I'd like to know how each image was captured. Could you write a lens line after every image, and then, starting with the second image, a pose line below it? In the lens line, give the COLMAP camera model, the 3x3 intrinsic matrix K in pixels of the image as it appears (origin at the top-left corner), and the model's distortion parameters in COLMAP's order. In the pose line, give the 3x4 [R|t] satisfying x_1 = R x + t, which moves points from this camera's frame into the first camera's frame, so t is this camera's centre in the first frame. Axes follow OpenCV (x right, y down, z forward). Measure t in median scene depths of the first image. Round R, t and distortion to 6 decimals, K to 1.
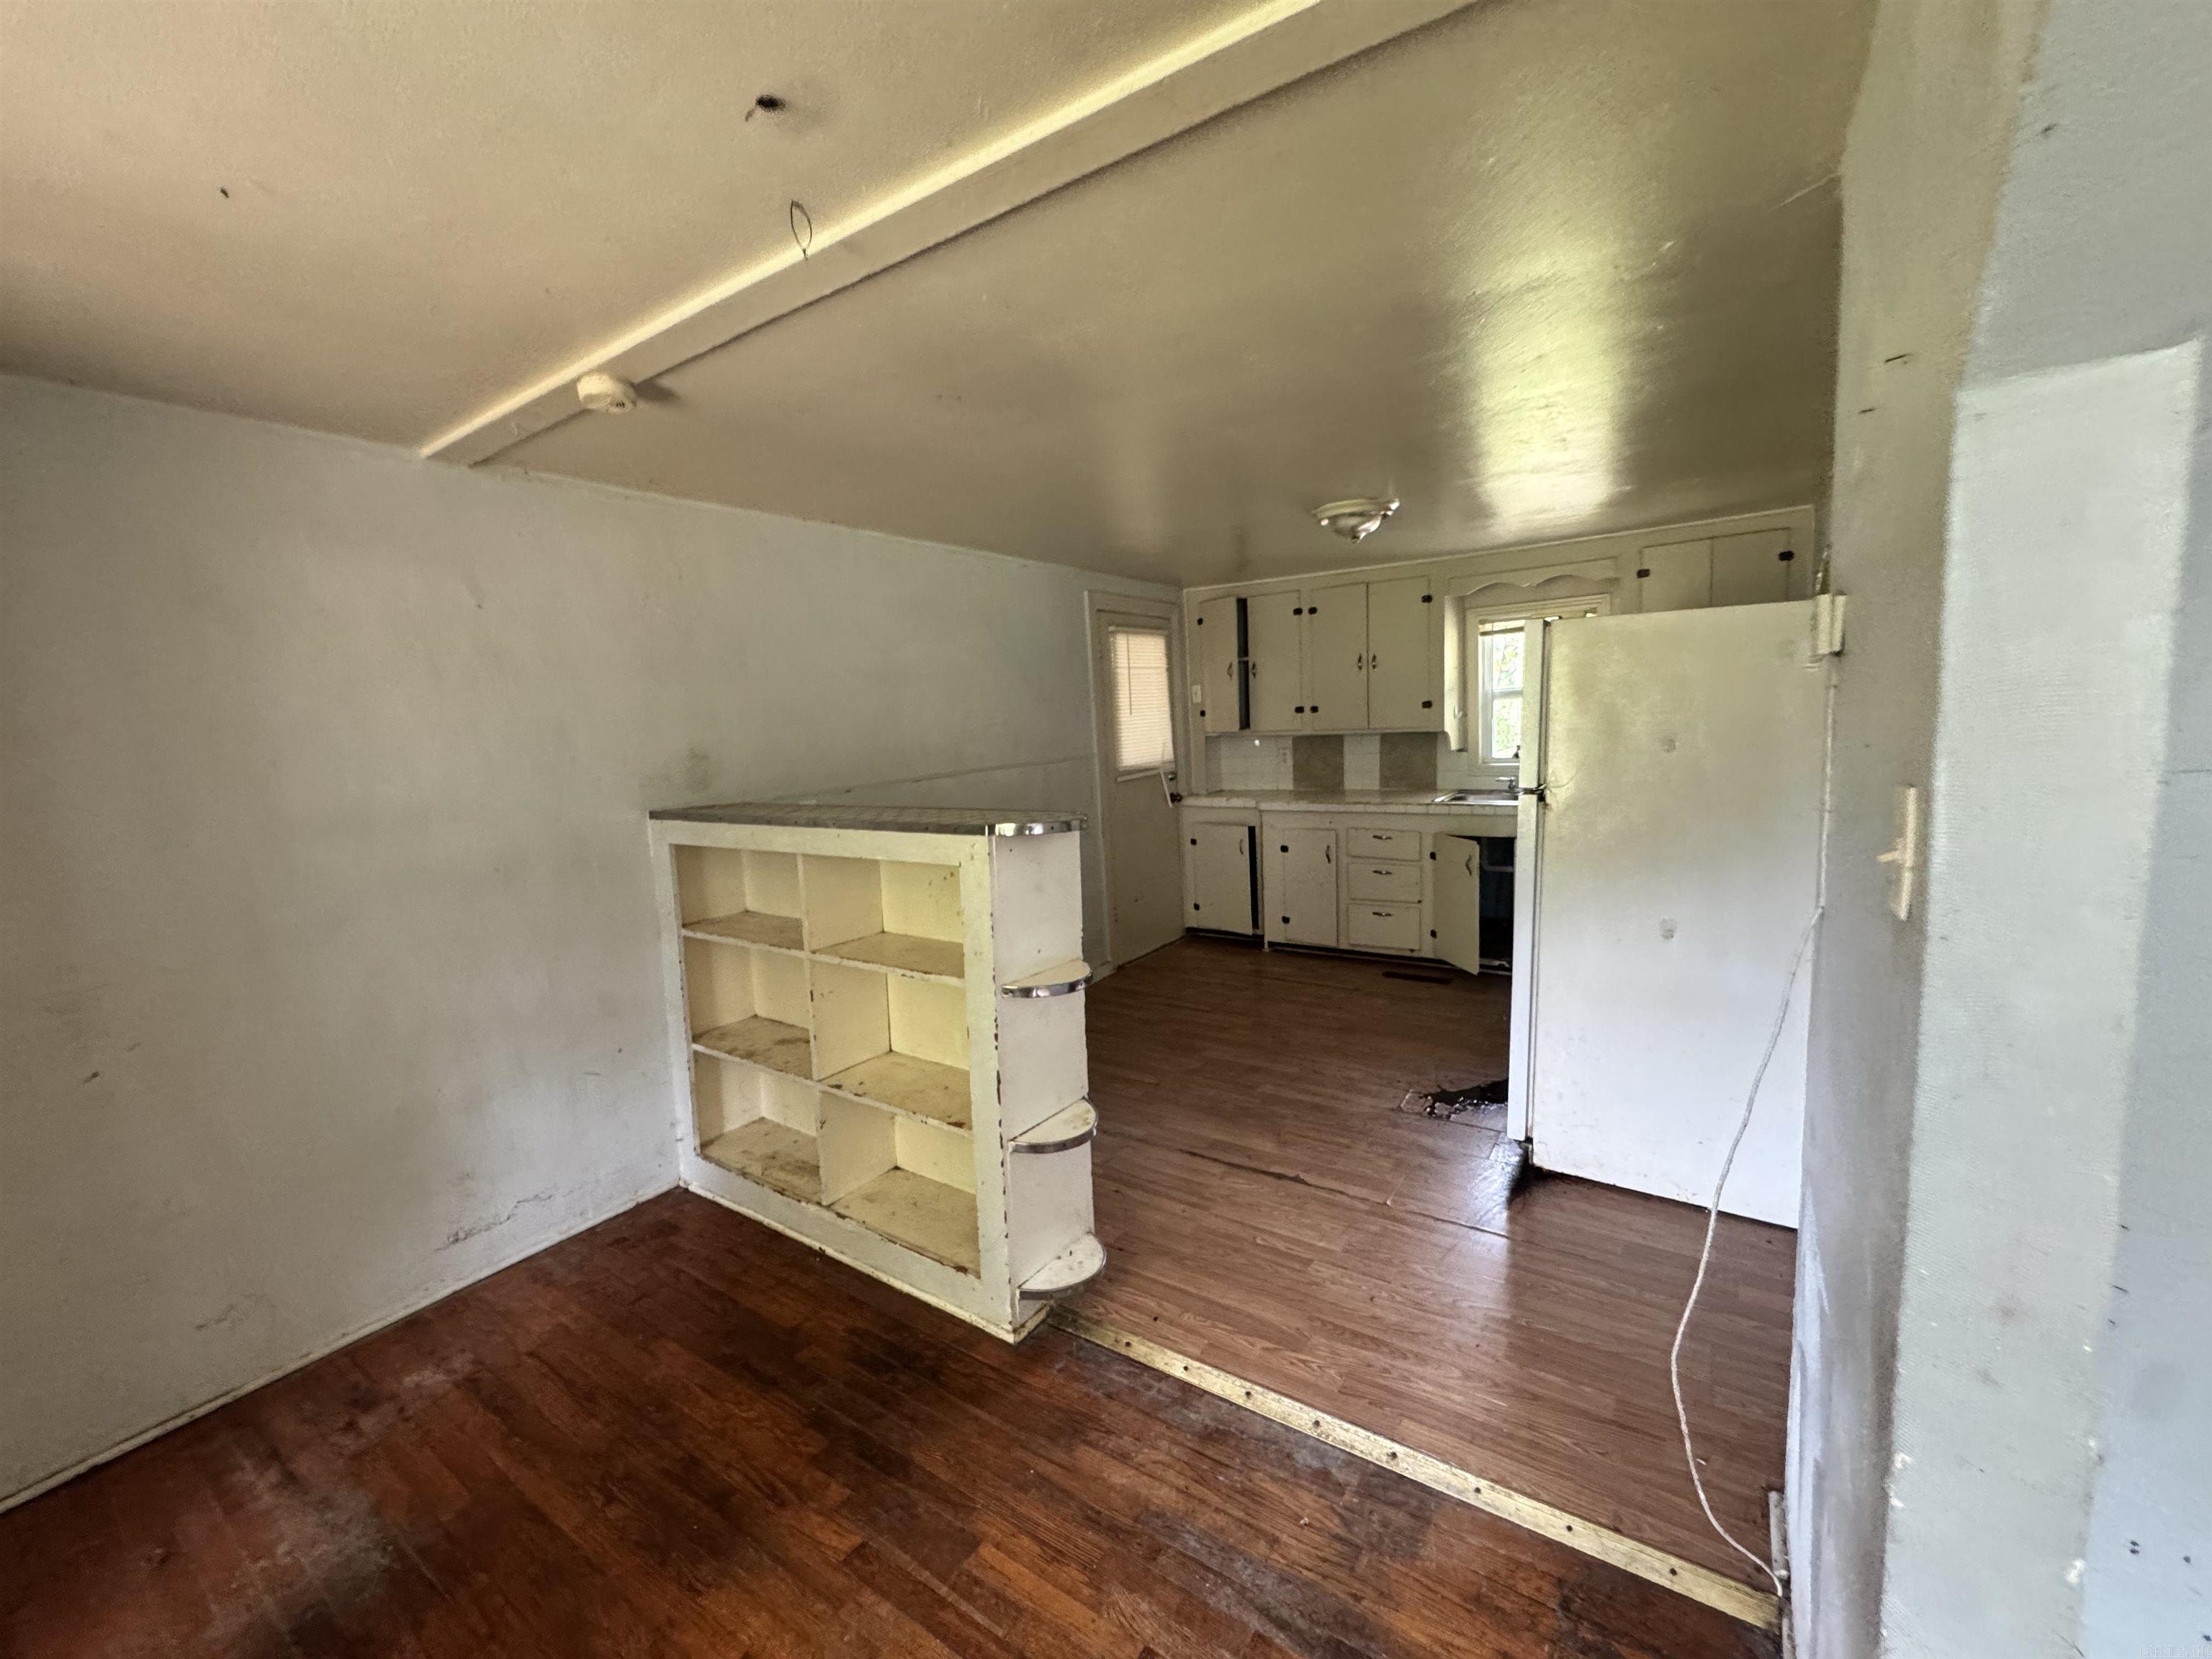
lens RADIAL K [[890.8, 0, 1109.9], [0, 890.8, 820.9], [0, 0, 1]] dist [-0.002681, -0.000153]
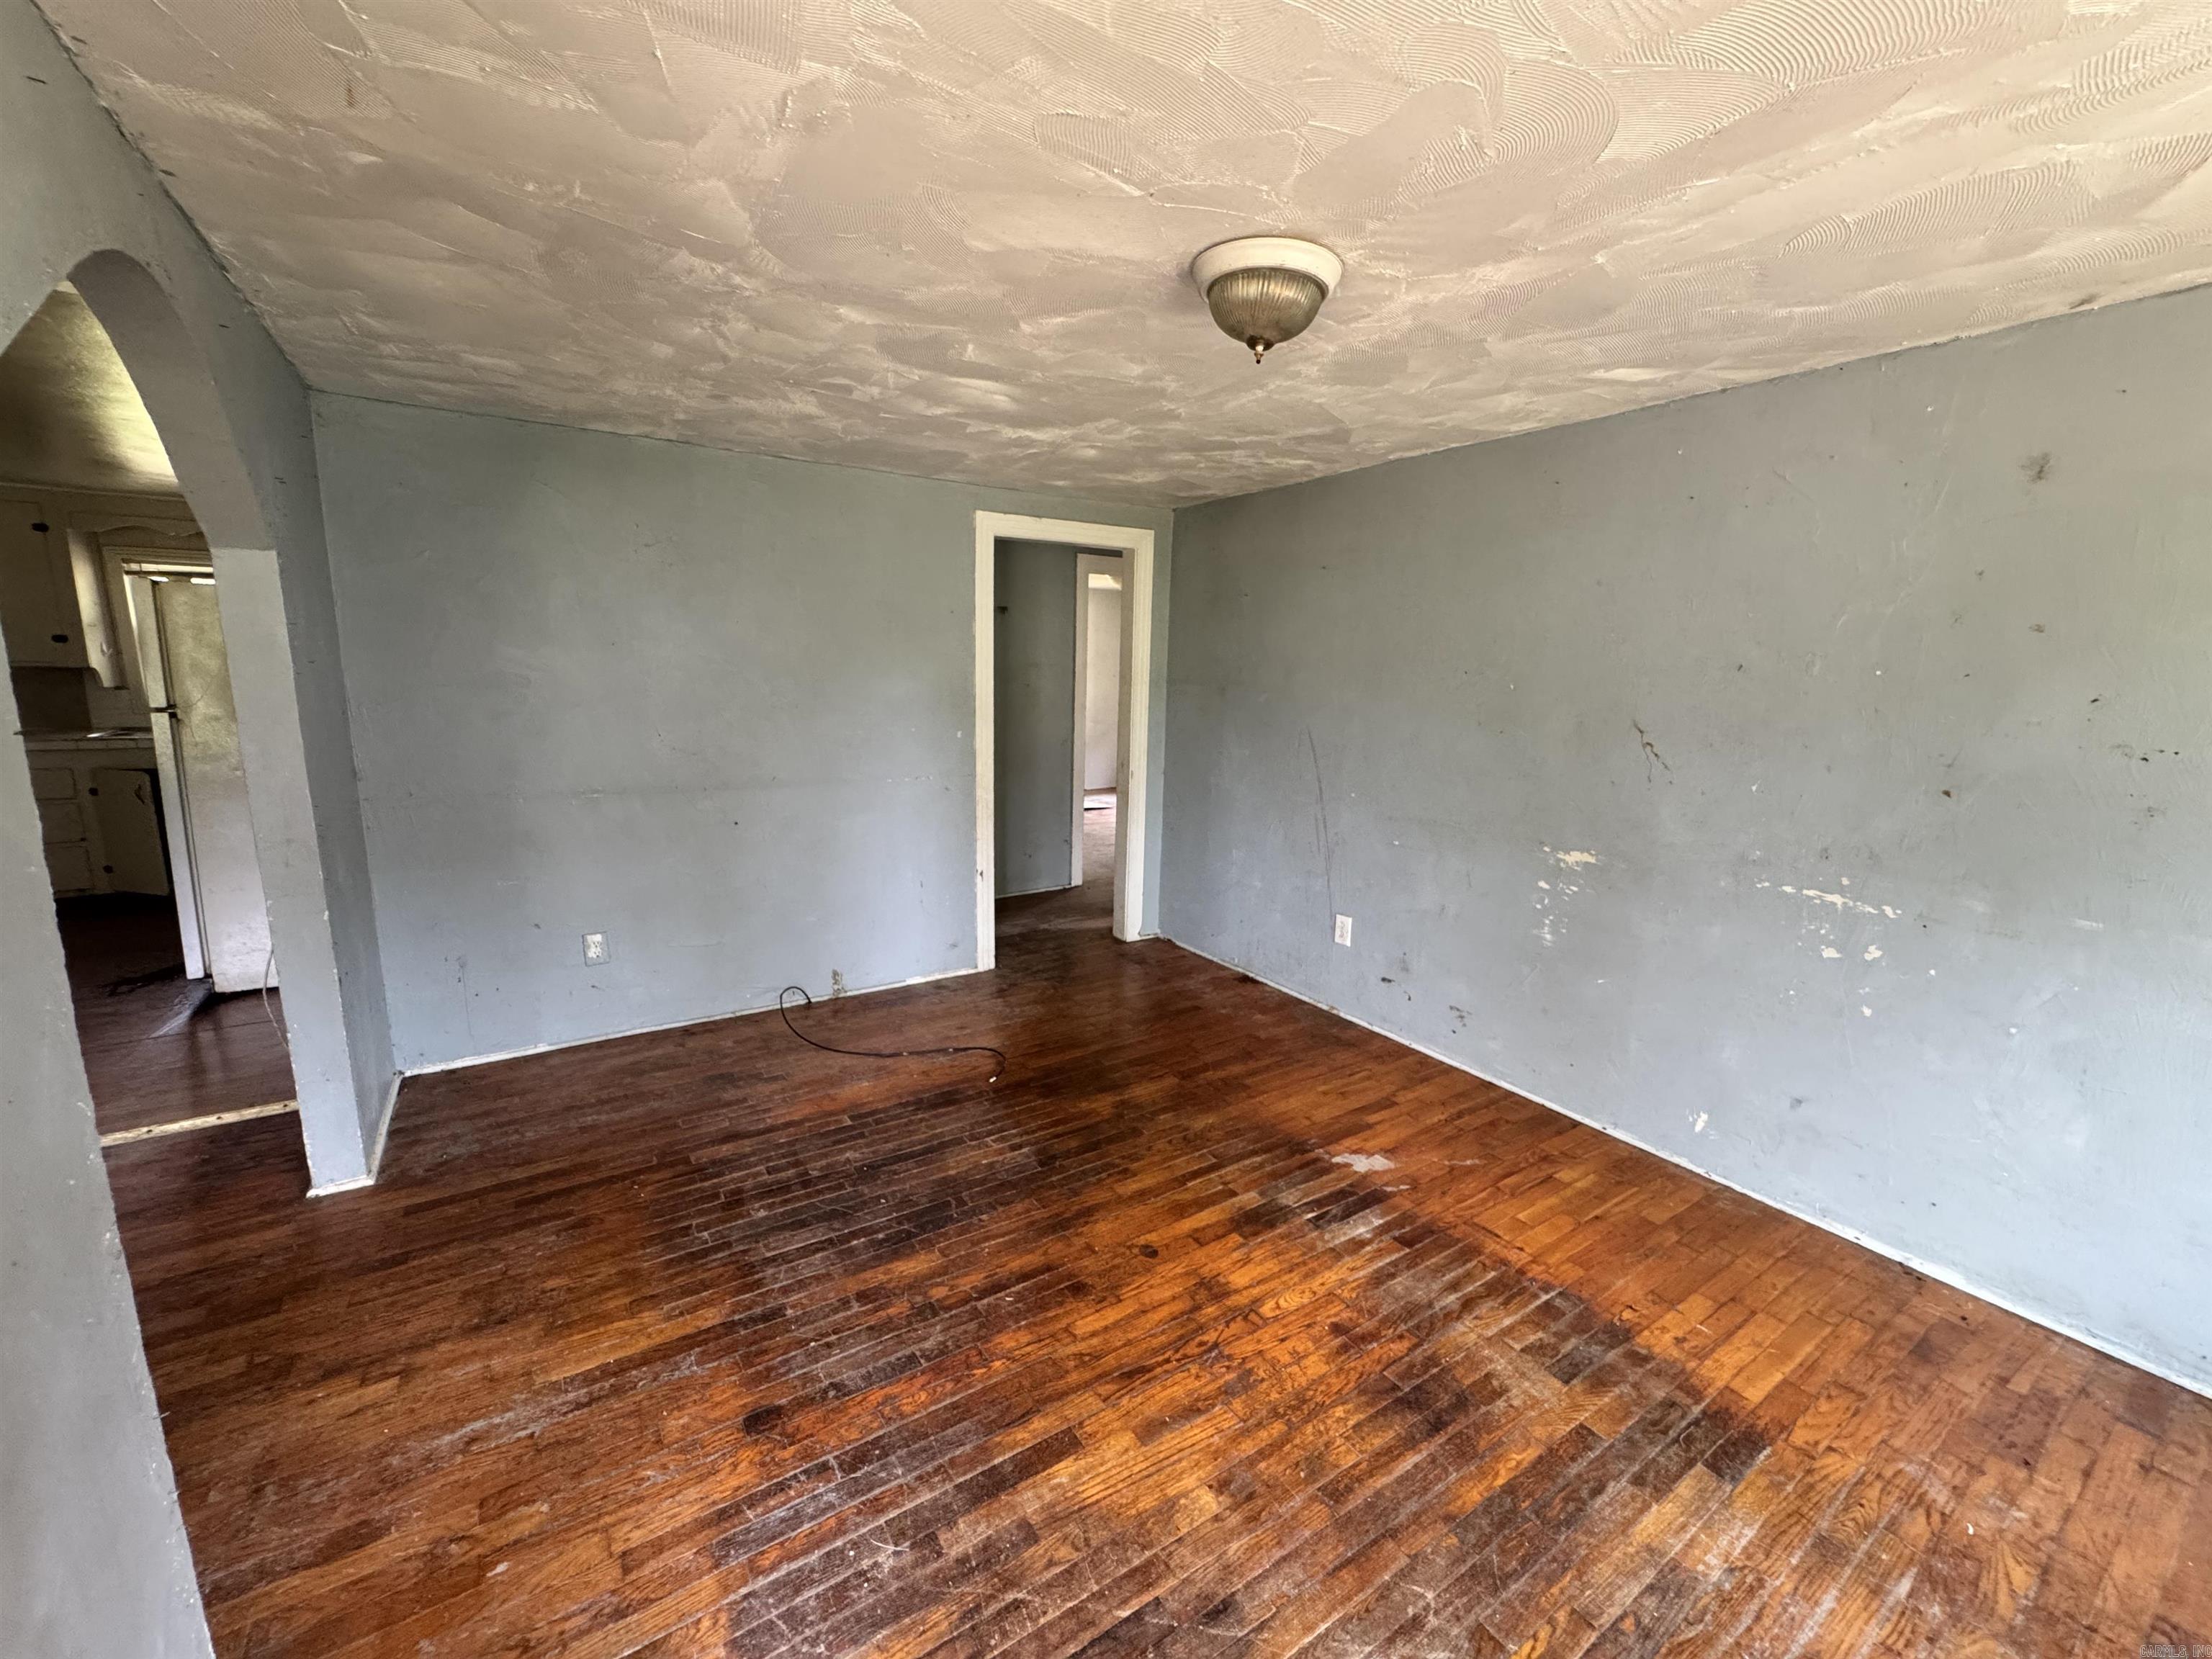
lens RADIAL K [[890.8, 0, 1108.7], [0, 890.8, 822.8], [0, 0, 1]] dist [-0.002681, -0.000153]
pose [[0.384204, -0.112143, 0.916412, -0.117793], [0.066382, 0.993382, 0.093732, 0.056280], [-0.920859, 0.024822, 0.389105, -0.440882]]
